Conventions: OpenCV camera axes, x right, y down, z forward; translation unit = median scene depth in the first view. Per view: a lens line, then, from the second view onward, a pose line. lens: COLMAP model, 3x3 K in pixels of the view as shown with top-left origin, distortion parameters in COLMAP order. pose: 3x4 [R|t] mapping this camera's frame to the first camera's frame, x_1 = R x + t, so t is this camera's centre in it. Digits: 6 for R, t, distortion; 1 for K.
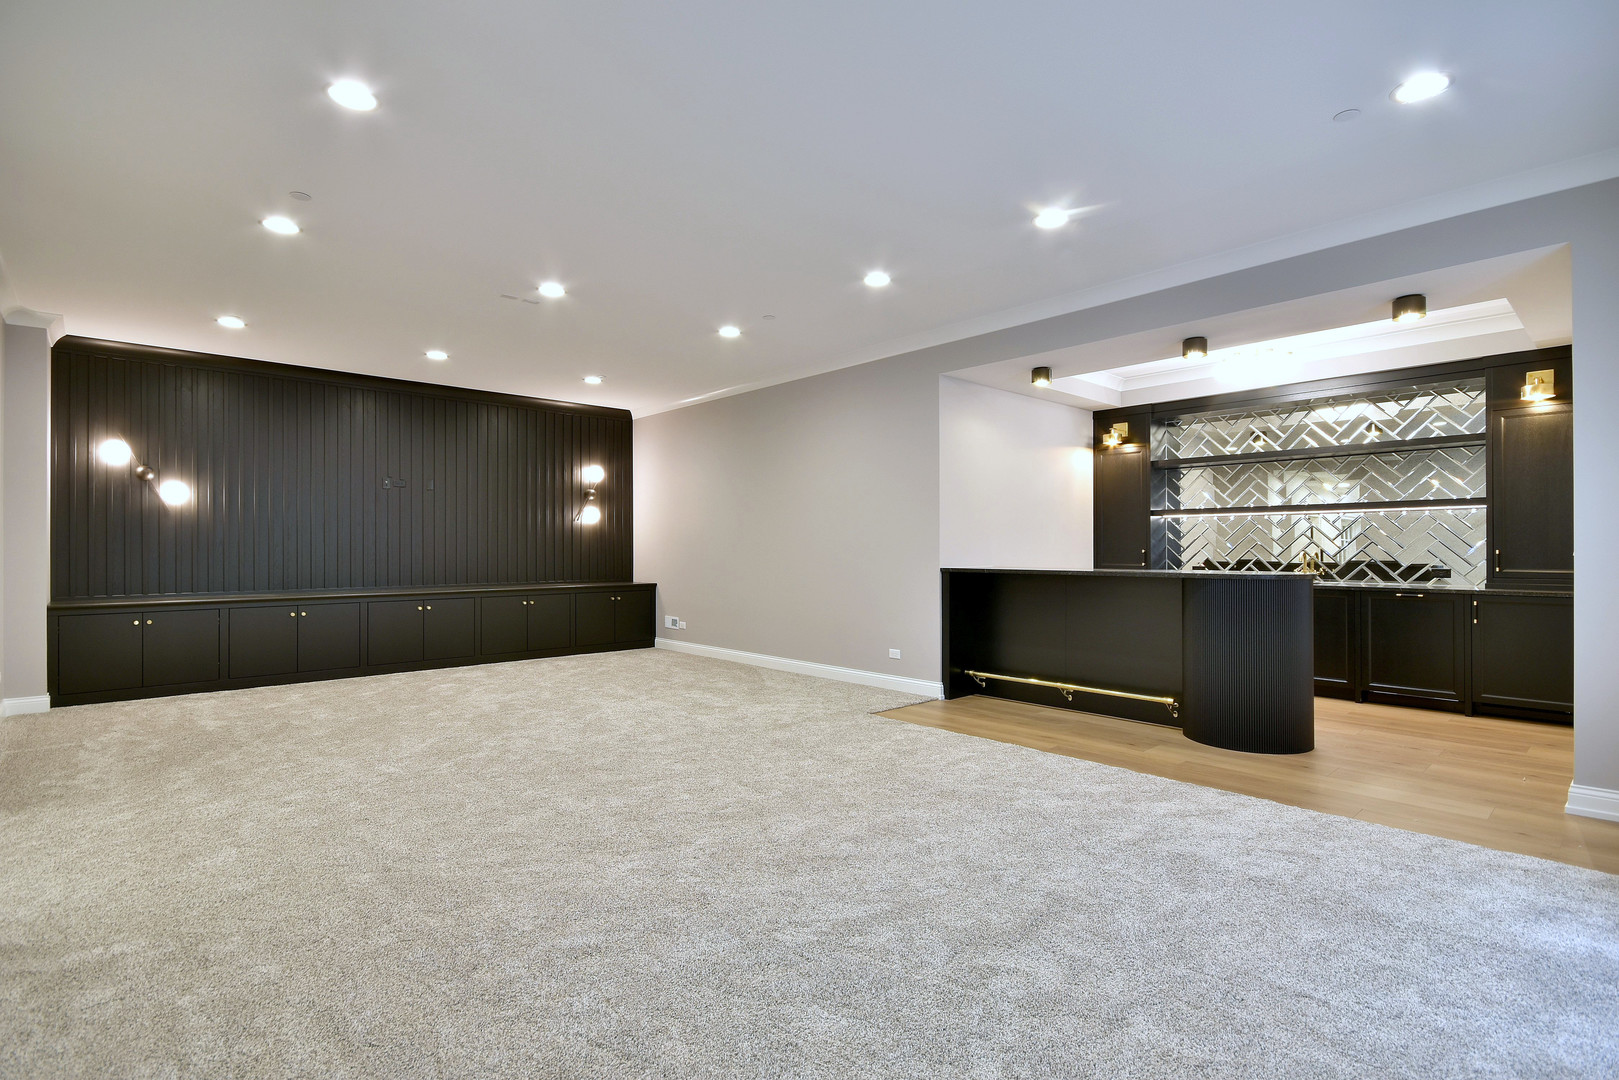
lens RADIAL K [[777.8, 0, 809.5], [0, 777.8, 540.0], [0, 0, 1]] dist [0.000836, 0.000248]
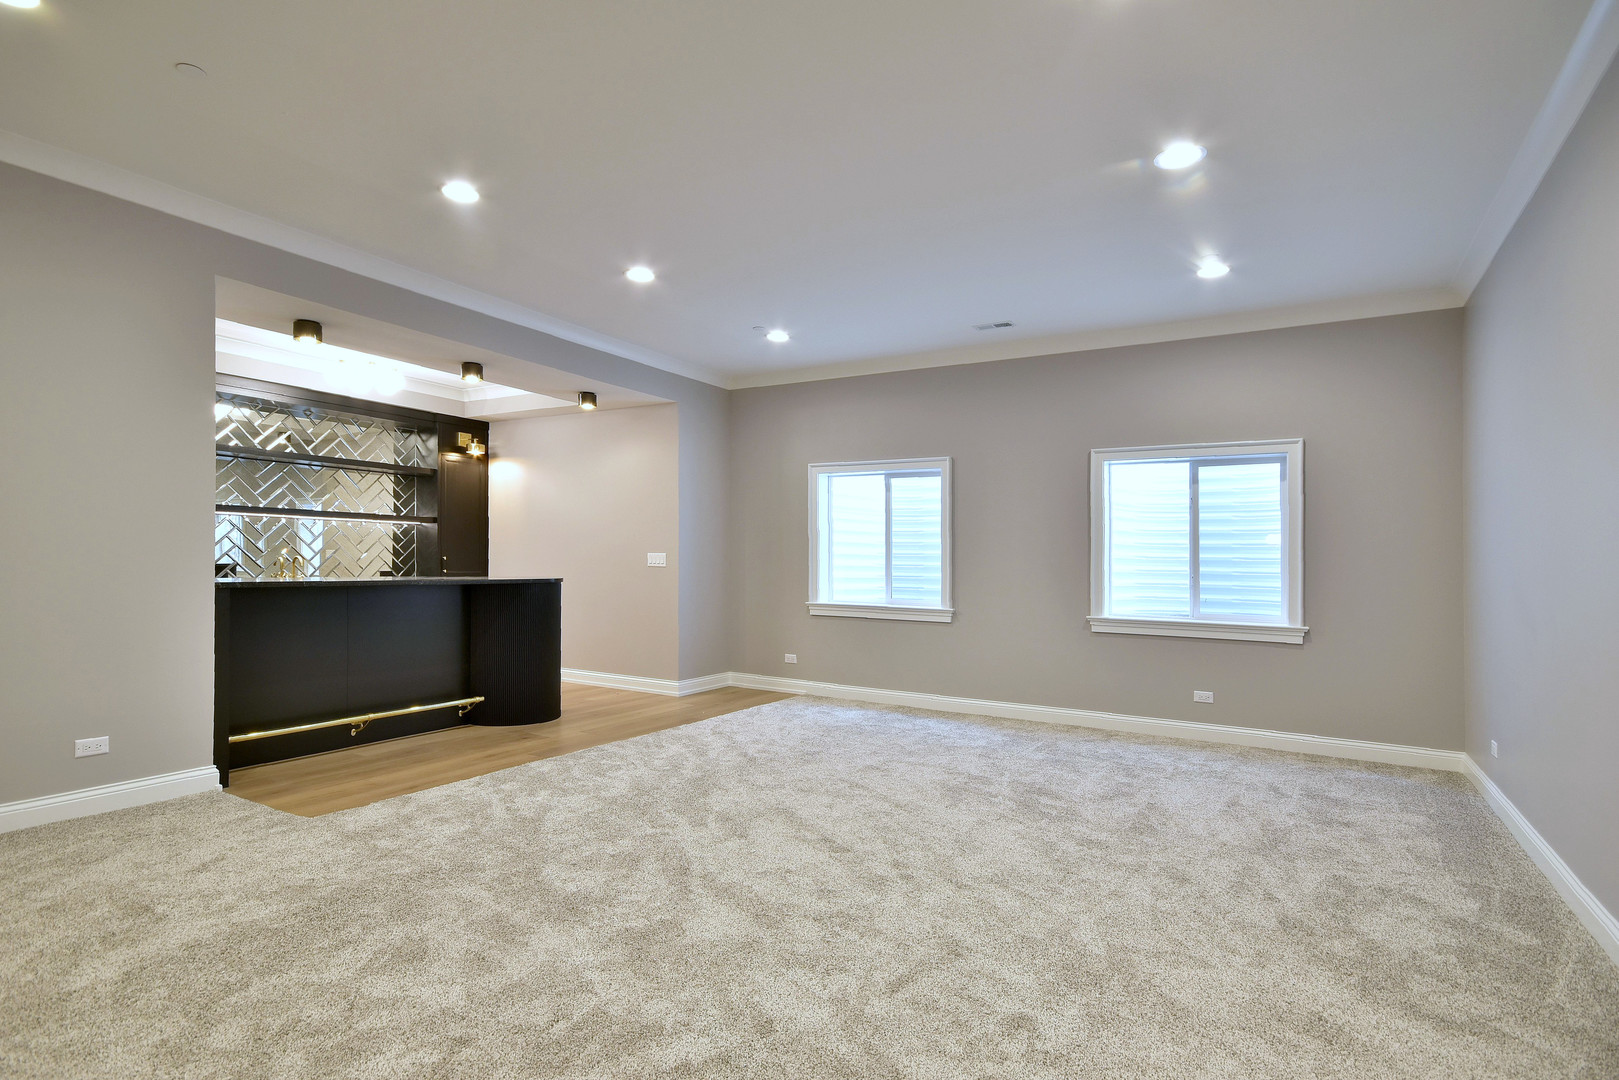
lens RADIAL K [[795.2, 0, 809.4], [0, 795.2, 545.9], [0, 0, 1]] dist [0.013714, -0.000223]
pose [[-0.282740, 0.015760, 0.959067, -0.564845], [-0.030763, 0.999202, -0.025489, 0.007962], [-0.958703, -0.036711, -0.282030, 0.692380]]
